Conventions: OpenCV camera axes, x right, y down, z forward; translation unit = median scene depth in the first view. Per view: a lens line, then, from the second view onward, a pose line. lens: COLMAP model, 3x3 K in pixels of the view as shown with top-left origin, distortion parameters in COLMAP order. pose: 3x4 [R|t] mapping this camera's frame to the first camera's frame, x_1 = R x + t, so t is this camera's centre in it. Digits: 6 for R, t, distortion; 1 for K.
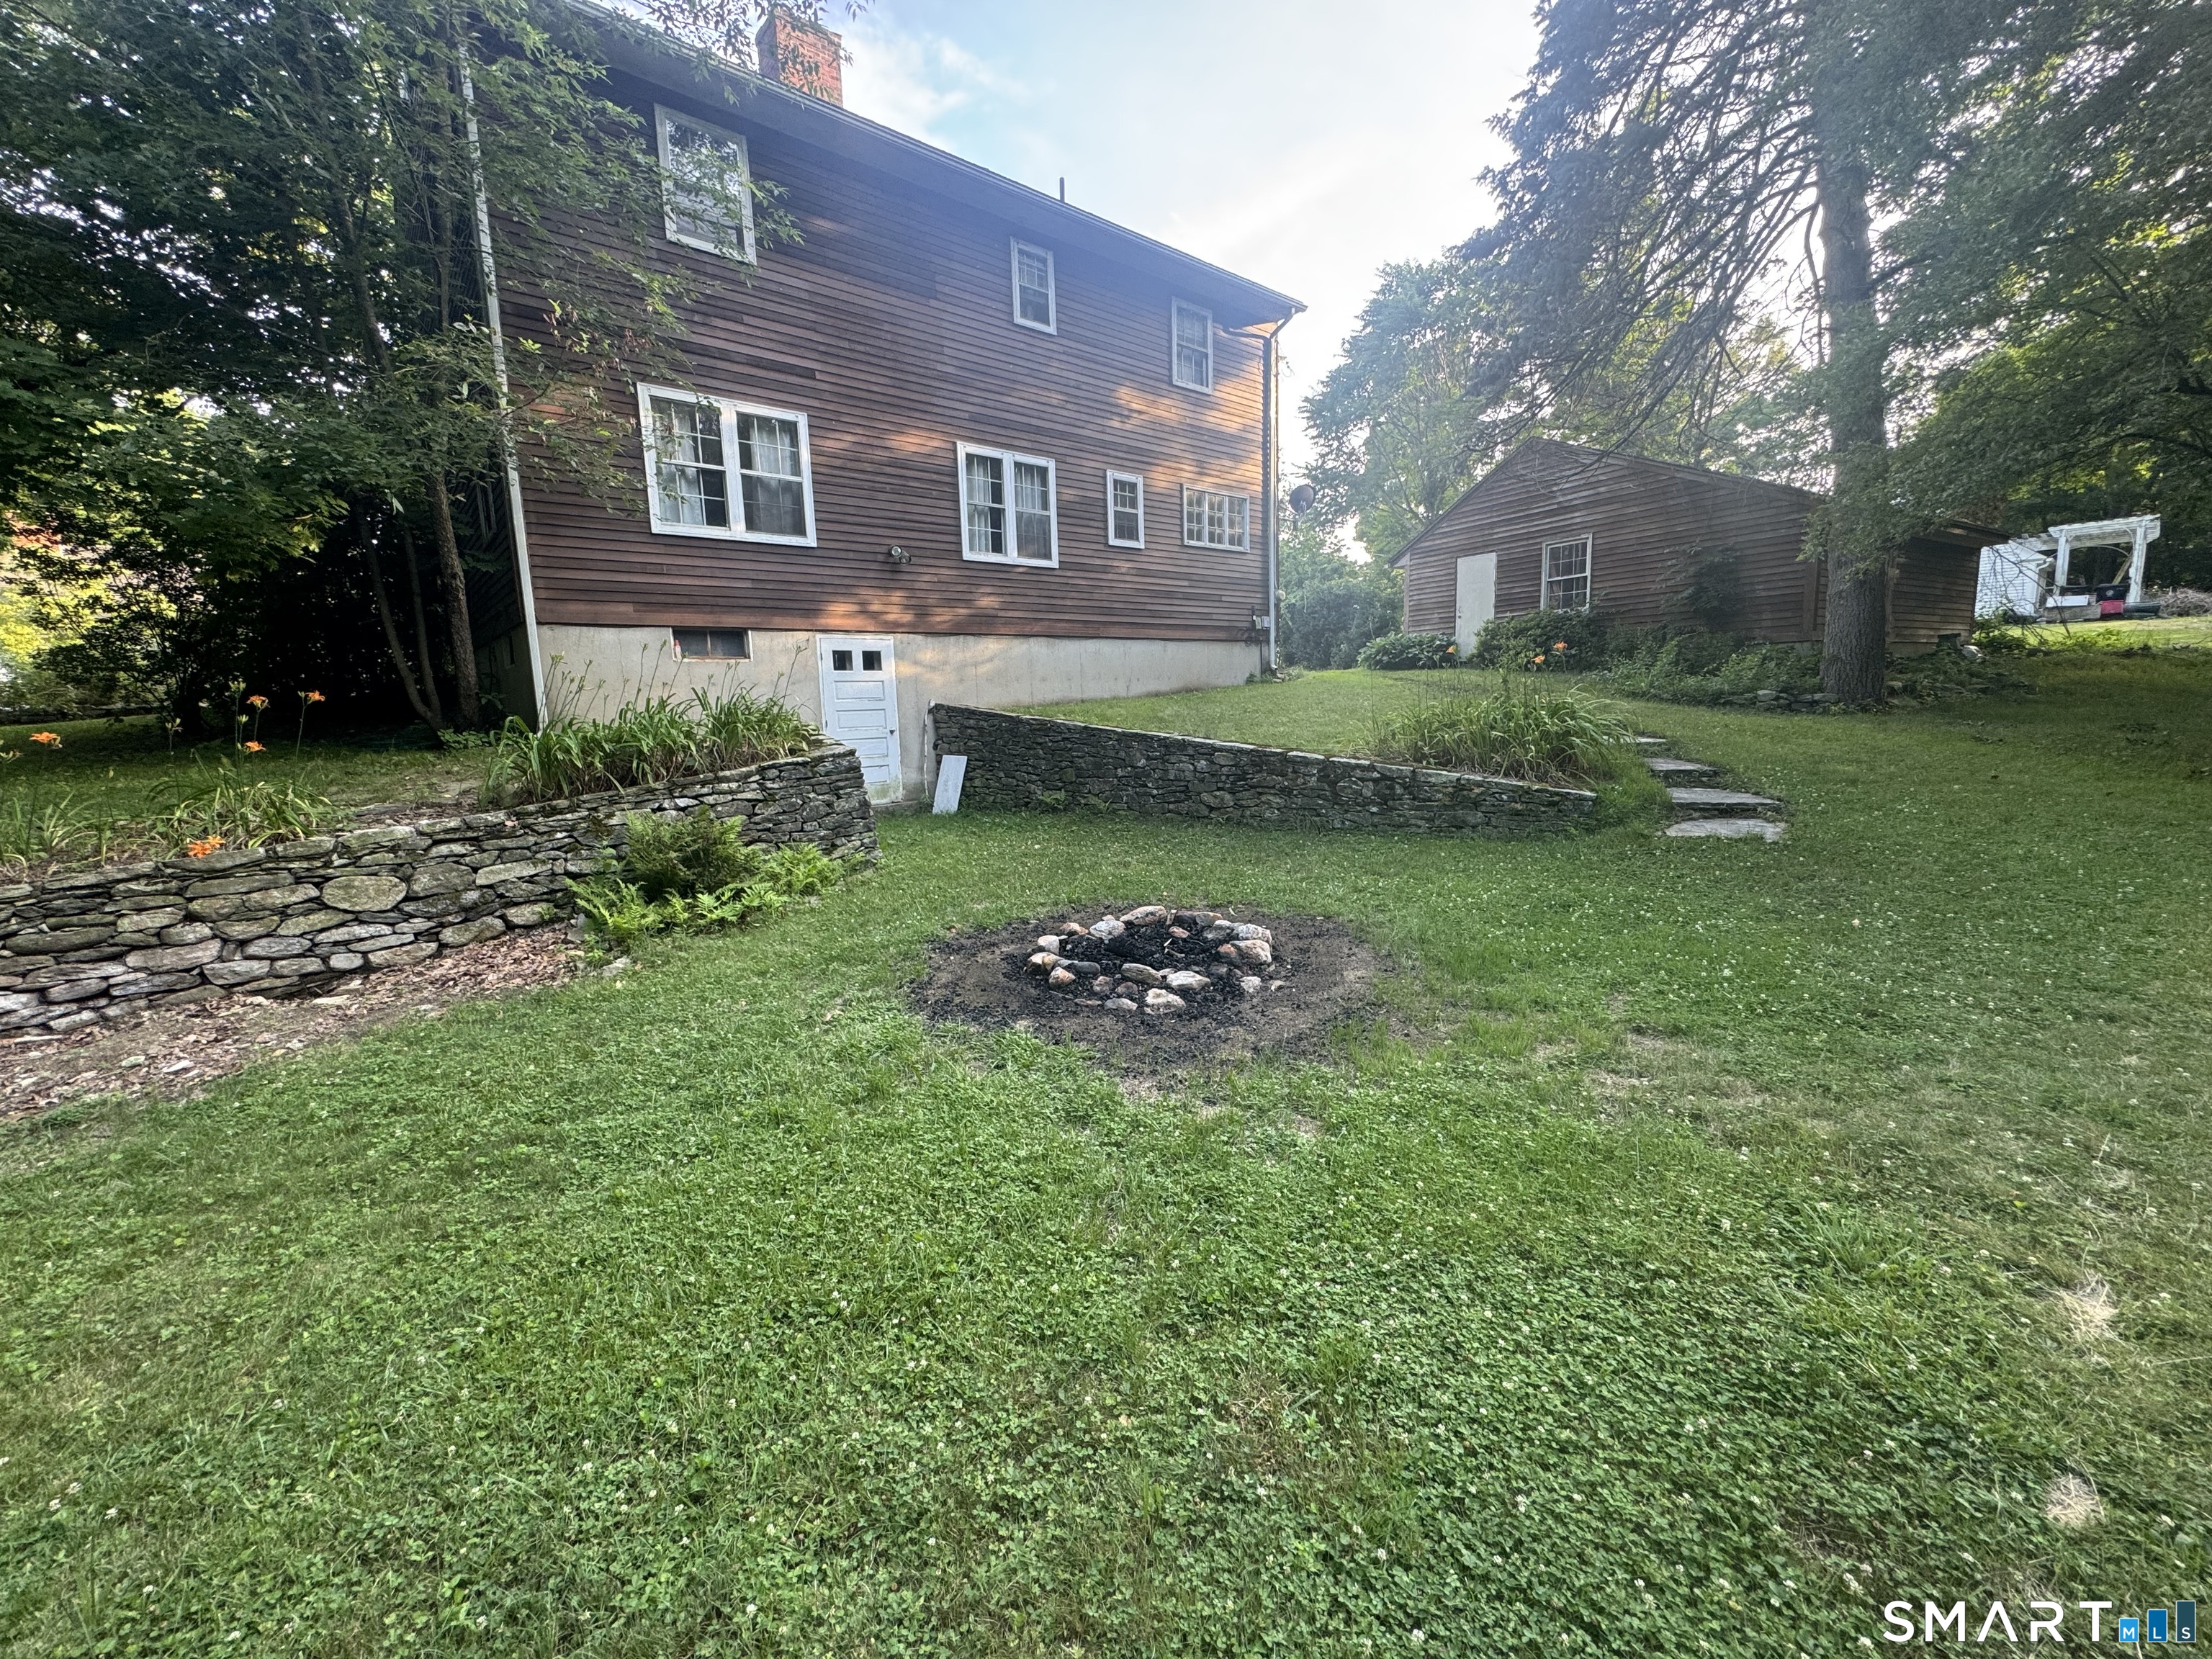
lens RADIAL K [[885.2, 0, 1103.2], [0, 885.2, 825.9], [0, 0, 1]] dist [-0.004989, 0.000975]
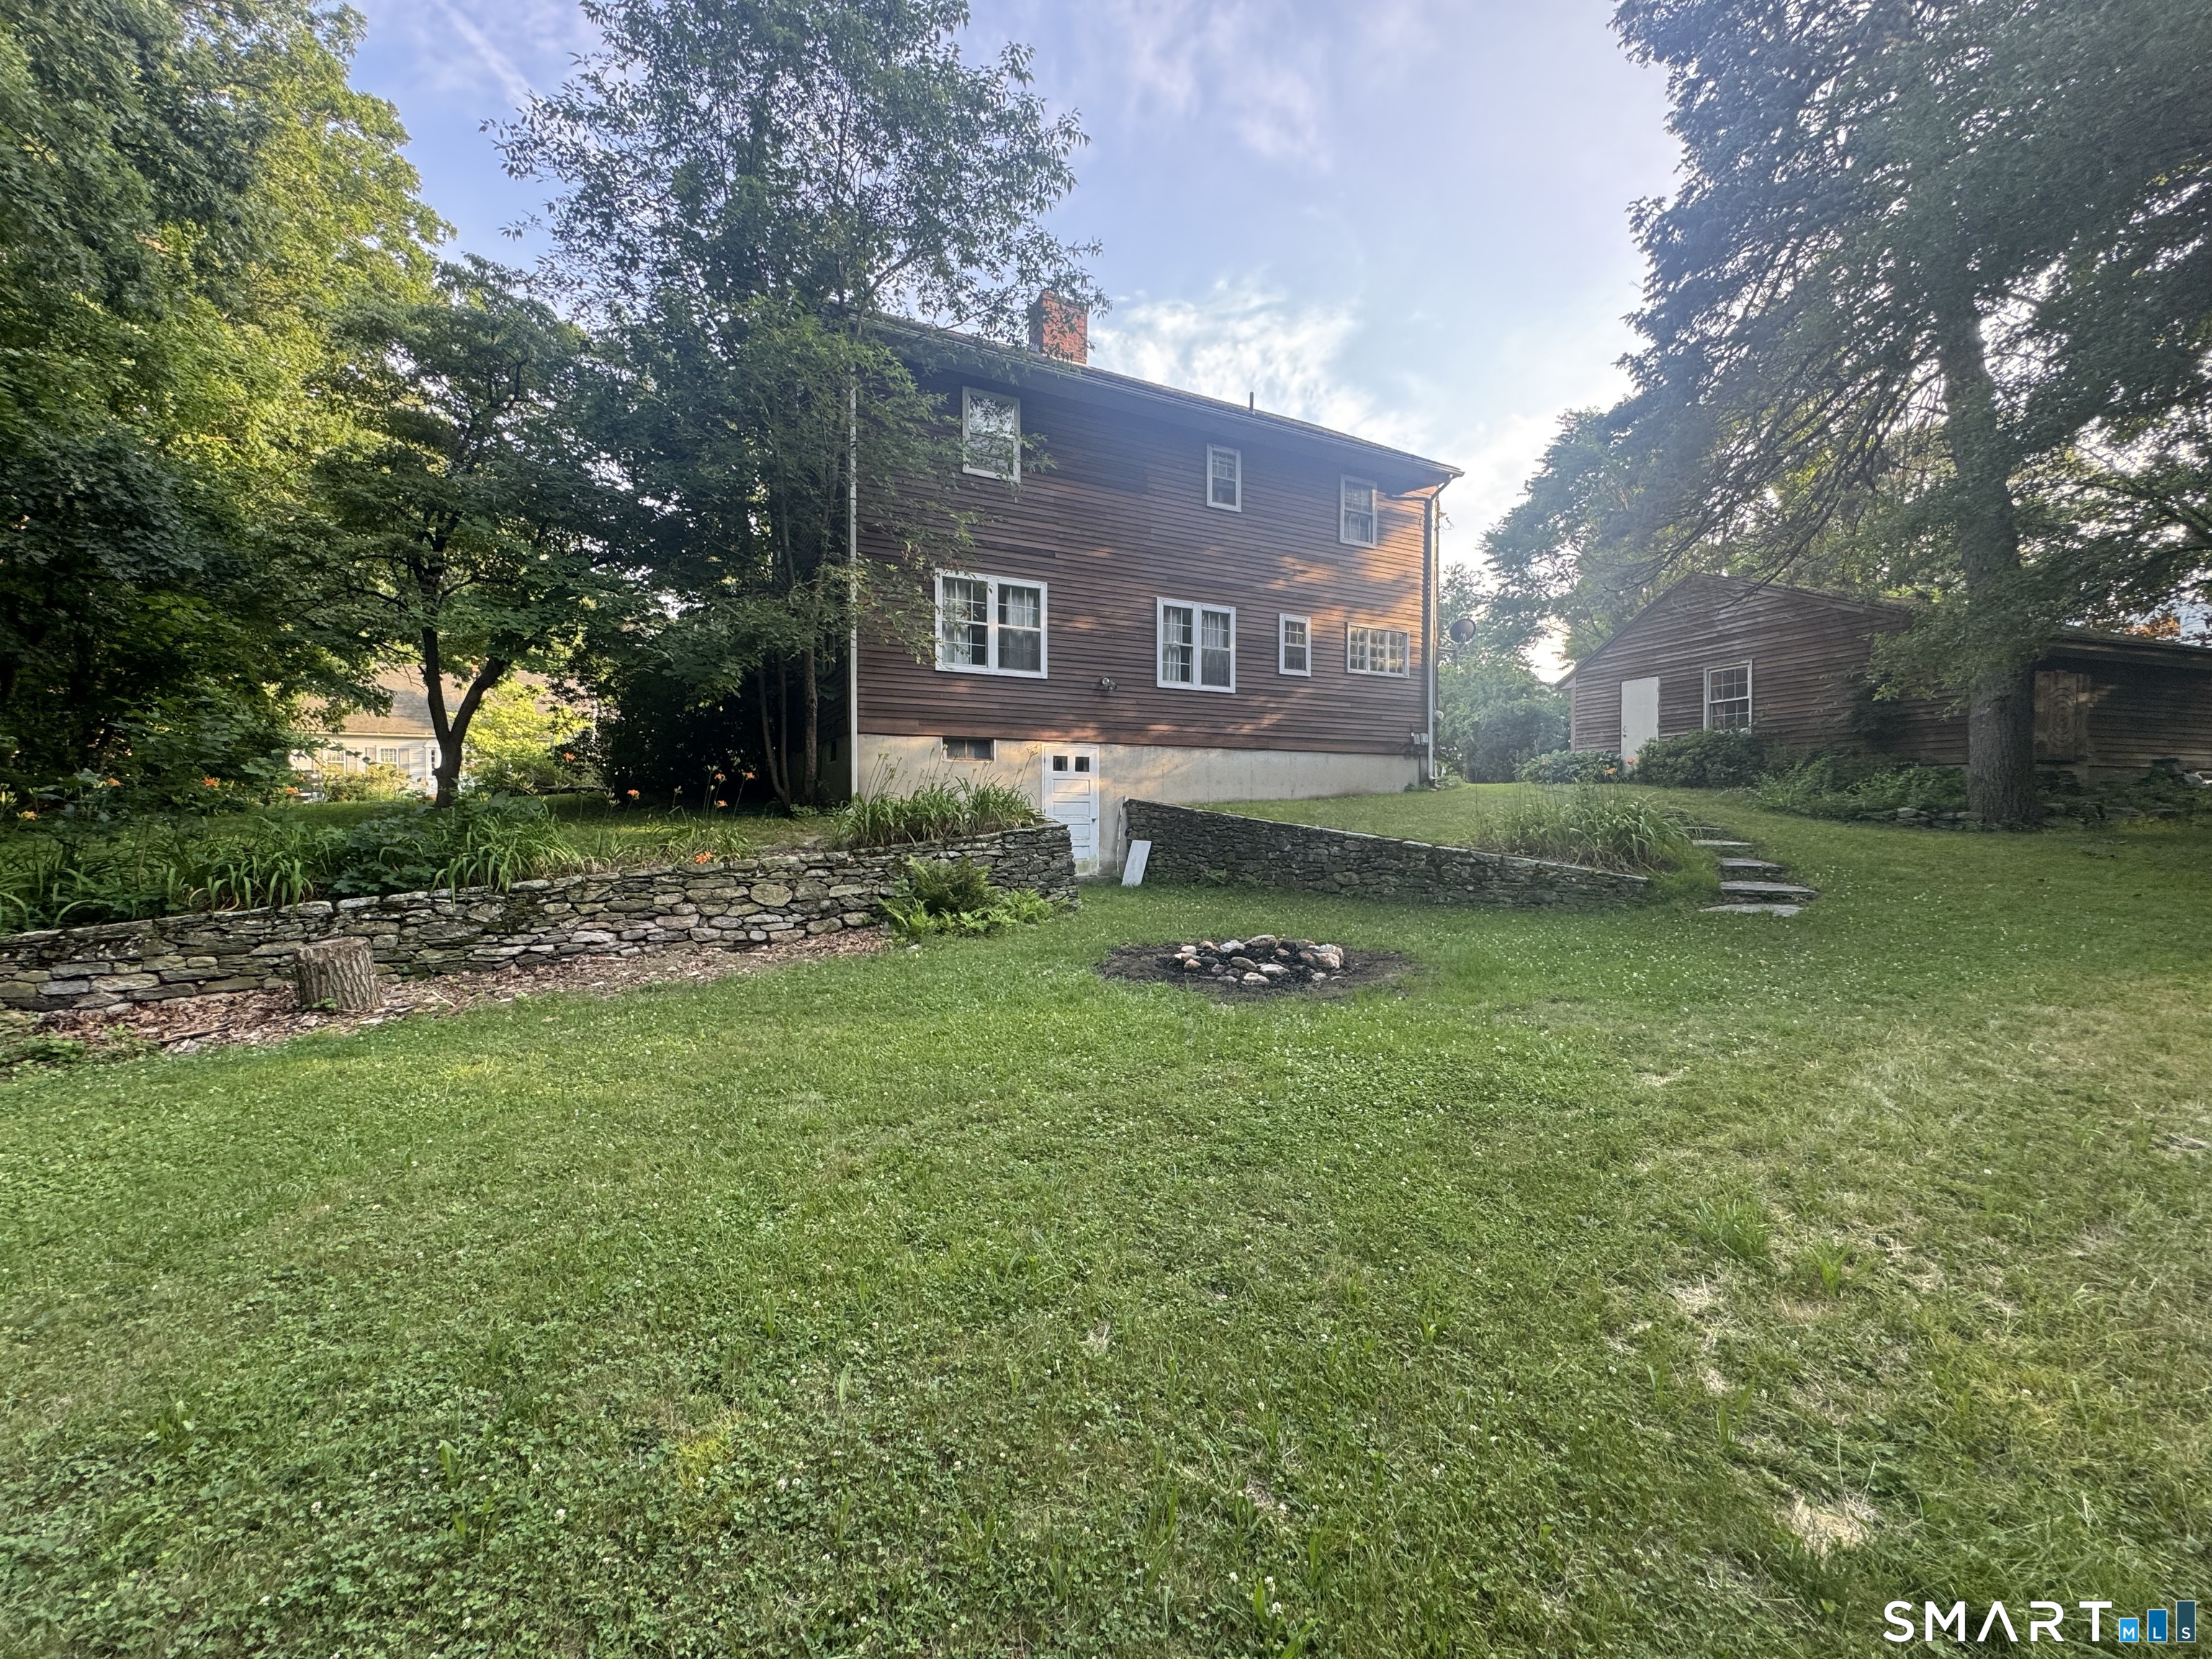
lens RADIAL K [[885.2, 0, 1105.3], [0, 885.2, 822.5], [0, 0, 1]] dist [-0.004989, 0.000975]
pose [[0.975247, 0.032876, -0.218659, 0.062496], [-0.060570, 0.990781, -0.121181, 0.057753], [0.212659, 0.131426, 0.968248, -0.255450]]
